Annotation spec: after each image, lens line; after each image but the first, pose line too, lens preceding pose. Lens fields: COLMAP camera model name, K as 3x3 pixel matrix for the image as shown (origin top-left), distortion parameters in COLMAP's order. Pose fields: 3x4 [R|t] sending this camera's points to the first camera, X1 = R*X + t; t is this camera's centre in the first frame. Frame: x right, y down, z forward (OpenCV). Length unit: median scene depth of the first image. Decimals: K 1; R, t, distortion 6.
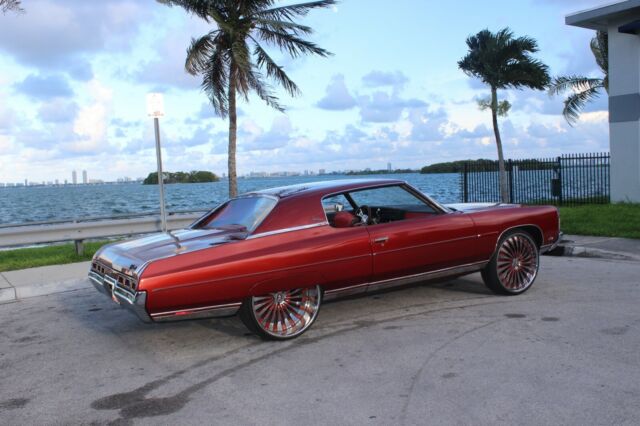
lens RADIAL K [[643.7, 0, 320.5], [0, 643.7, 198.1], [0, 0, 1]] dist [-0.088334, 0.036264]
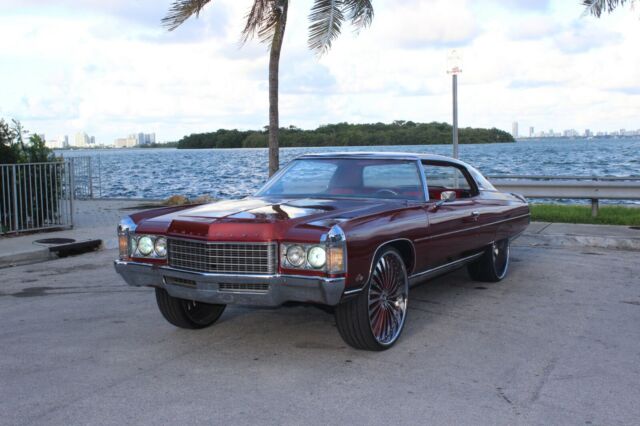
lens RADIAL K [[805.1, 0, 320.2], [0, 805.1, 211.6], [0, 0, 1]] dist [-0.056593, 0.021848]
pose [[0.509837, 0.103381, -0.854037, 0.424554], [-0.032083, 0.994347, 0.101213, -0.024172], [0.859673, -0.024202, 0.510272, 0.142962]]
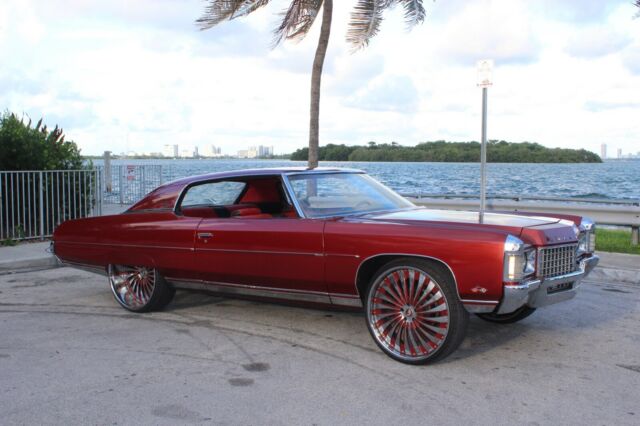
lens RADIAL K [[721.5, 0, 320.2], [0, 721.5, 213.9], [0, 0, 1]] dist [-0.067311, 0.052405]
pose [[0.382986, 0.113165, -0.916796, 0.369260], [-0.053233, 0.993522, 0.100398, -0.025378], [0.922219, 0.010352, 0.386529, 0.261581]]
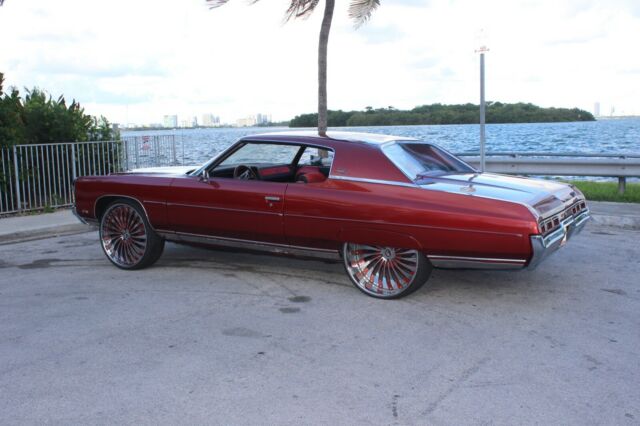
lens RADIAL K [[711.4, 0, 325.3], [0, 711.4, 213.6], [0, 0, 1]] dist [-0.071229, 0.014562]
pose [[0.394040, 0.145234, -0.907546, 0.407999], [-0.024433, 0.988742, 0.147619, -0.024857], [0.918768, -0.035994, 0.393153, 0.229971]]
